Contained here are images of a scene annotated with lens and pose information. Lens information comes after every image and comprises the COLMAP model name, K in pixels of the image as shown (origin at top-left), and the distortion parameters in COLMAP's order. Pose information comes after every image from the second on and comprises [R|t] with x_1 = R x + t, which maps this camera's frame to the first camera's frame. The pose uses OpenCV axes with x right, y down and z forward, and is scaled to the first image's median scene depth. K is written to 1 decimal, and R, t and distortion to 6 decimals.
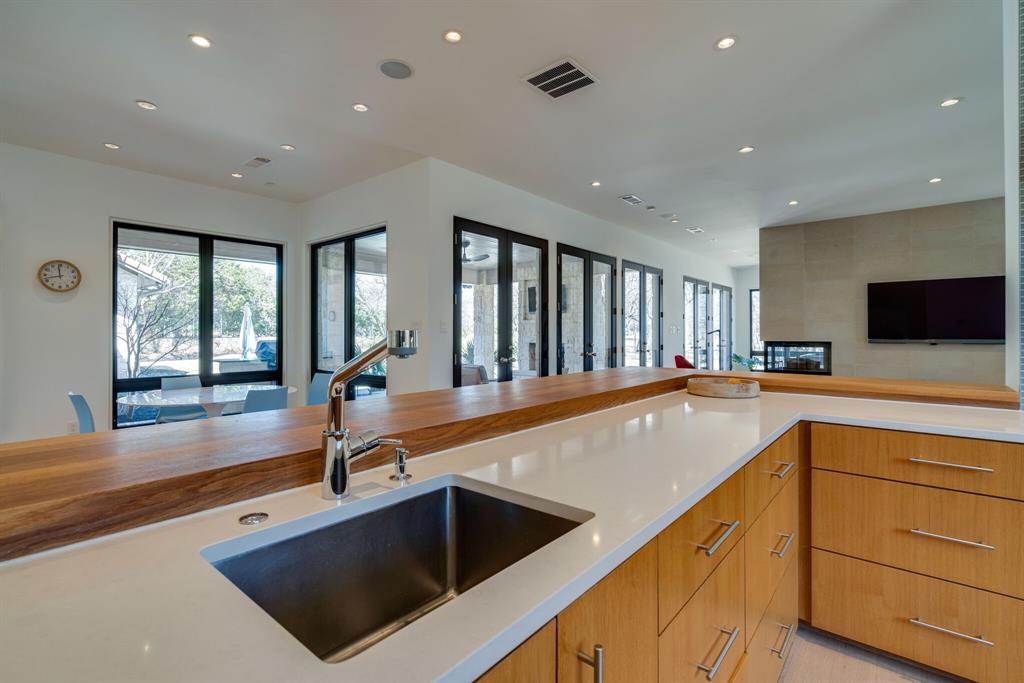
lens RADIAL K [[470.4, 0, 518.3], [0, 470.4, 334.2], [0, 0, 1]] dist [-0.000786, 0.000930]
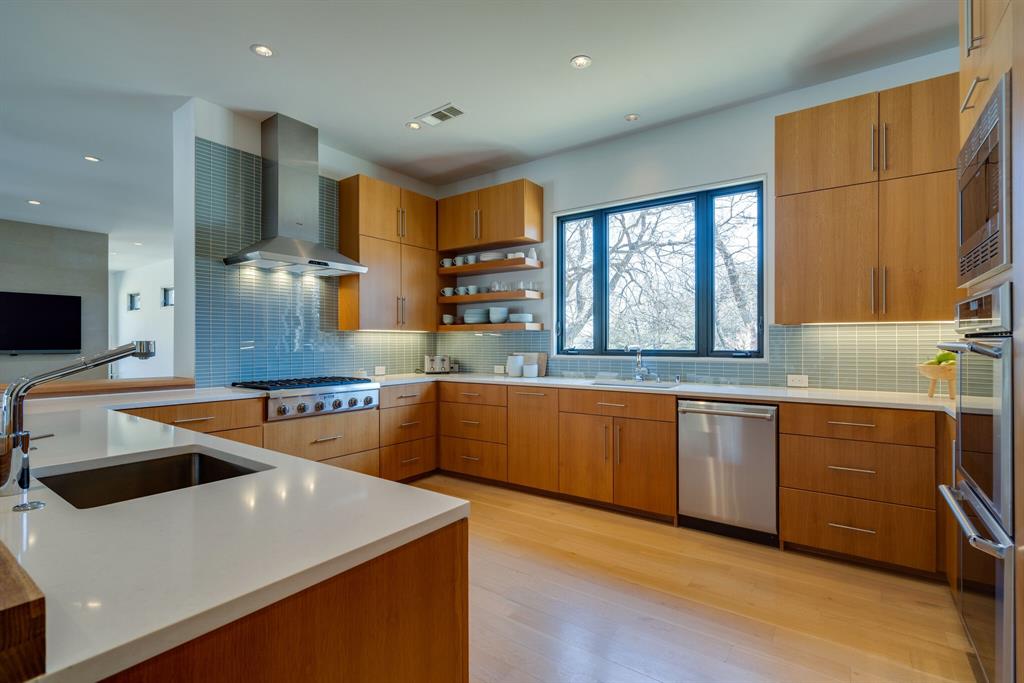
lens RADIAL K [[470.4, 0, 511.5], [0, 470.4, 342.7], [0, 0, 1]] dist [-0.000786, 0.000930]
pose [[-0.056280, 0.001334, 0.998414, -0.178879], [0.004076, 0.999991, -0.001106, -0.000407], [-0.998407, 0.004007, -0.056285, -0.018463]]
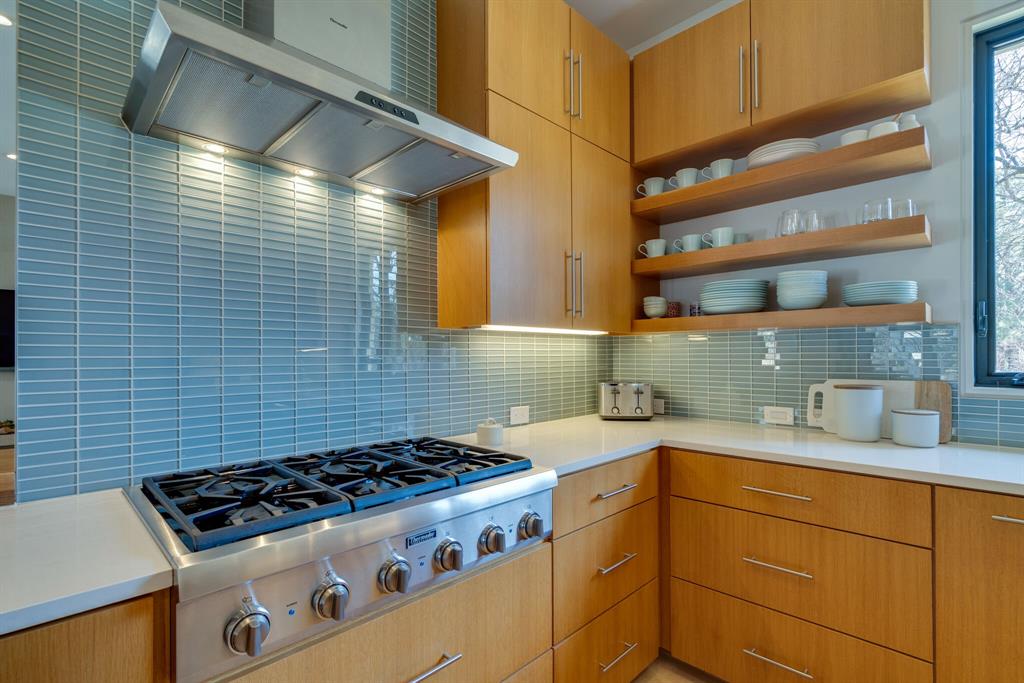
lens RADIAL K [[470.4, 0, 516.9], [0, 470.4, 360.2], [0, 0, 1]] dist [-0.000786, 0.000930]
pose [[0.095253, -0.006042, 0.995435, 0.168867], [0.005690, 0.999969, 0.005525, -0.001077], [-0.995437, 0.005138, 0.095284, 0.096674]]
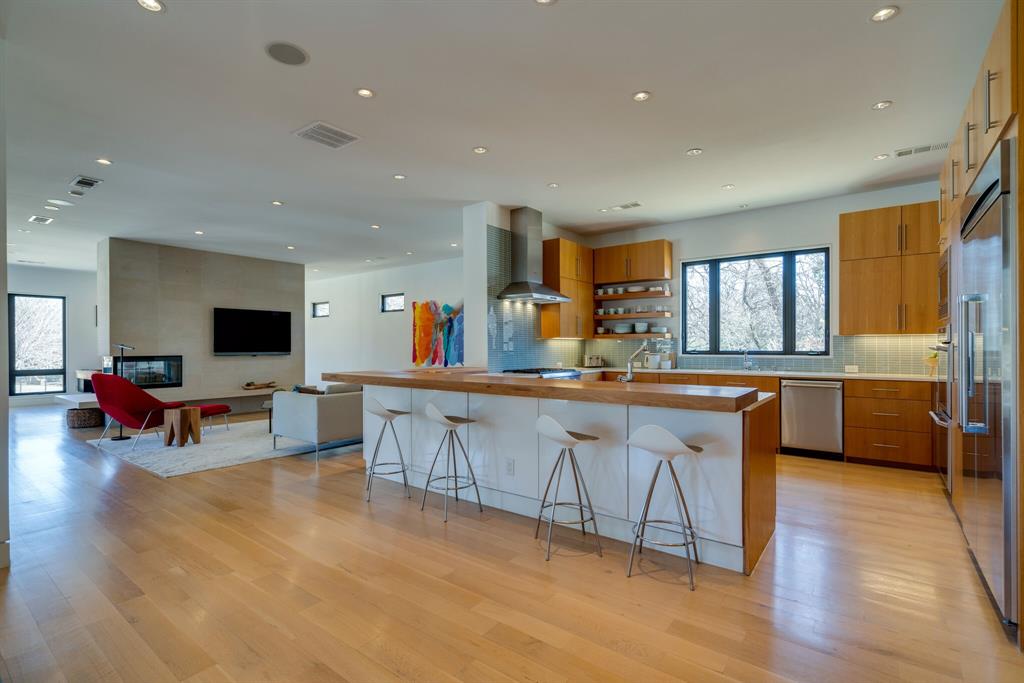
lens RADIAL K [[470.4, 0, 509.9], [0, 470.4, 348.1], [0, 0, 1]] dist [-0.000786, 0.000930]
pose [[-0.023716, -0.001574, 0.999717, -0.484244], [0.004809, 0.999987, 0.001688, -0.000253], [-0.999707, 0.004848, -0.023708, 0.247101]]
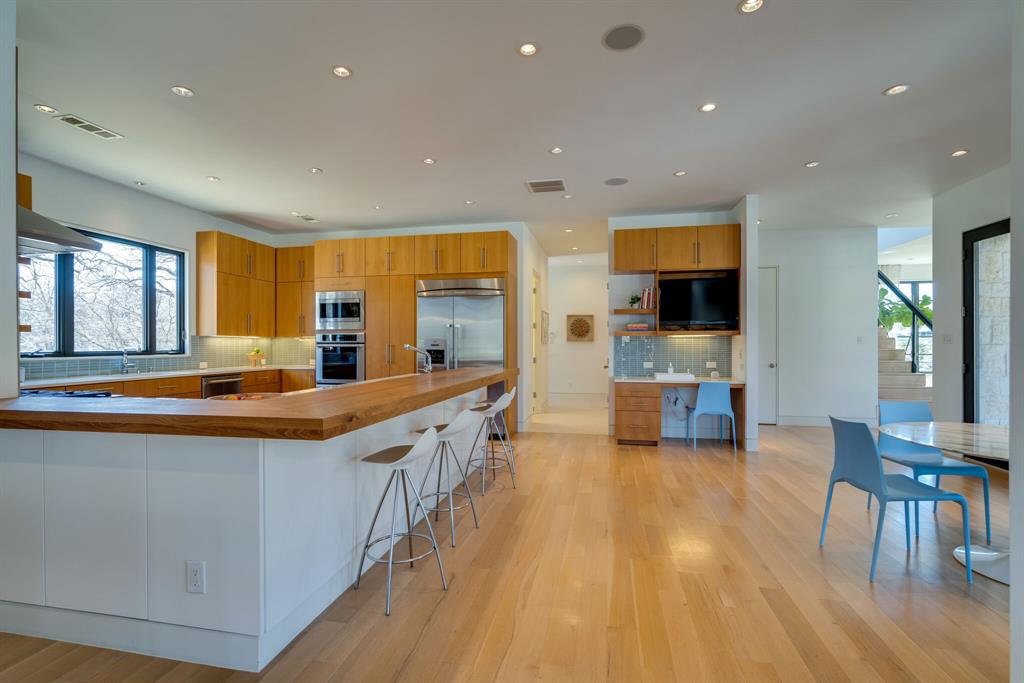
lens RADIAL K [[470.4, 0, 513.3], [0, 470.4, 344.3], [0, 0, 1]] dist [-0.000786, 0.000930]
pose [[-0.884318, 0.001178, -0.466883, 0.152792], [0.001401, 0.999999, -0.000129, -0.001022], [0.466883, -0.000768, -0.884319, 0.704045]]
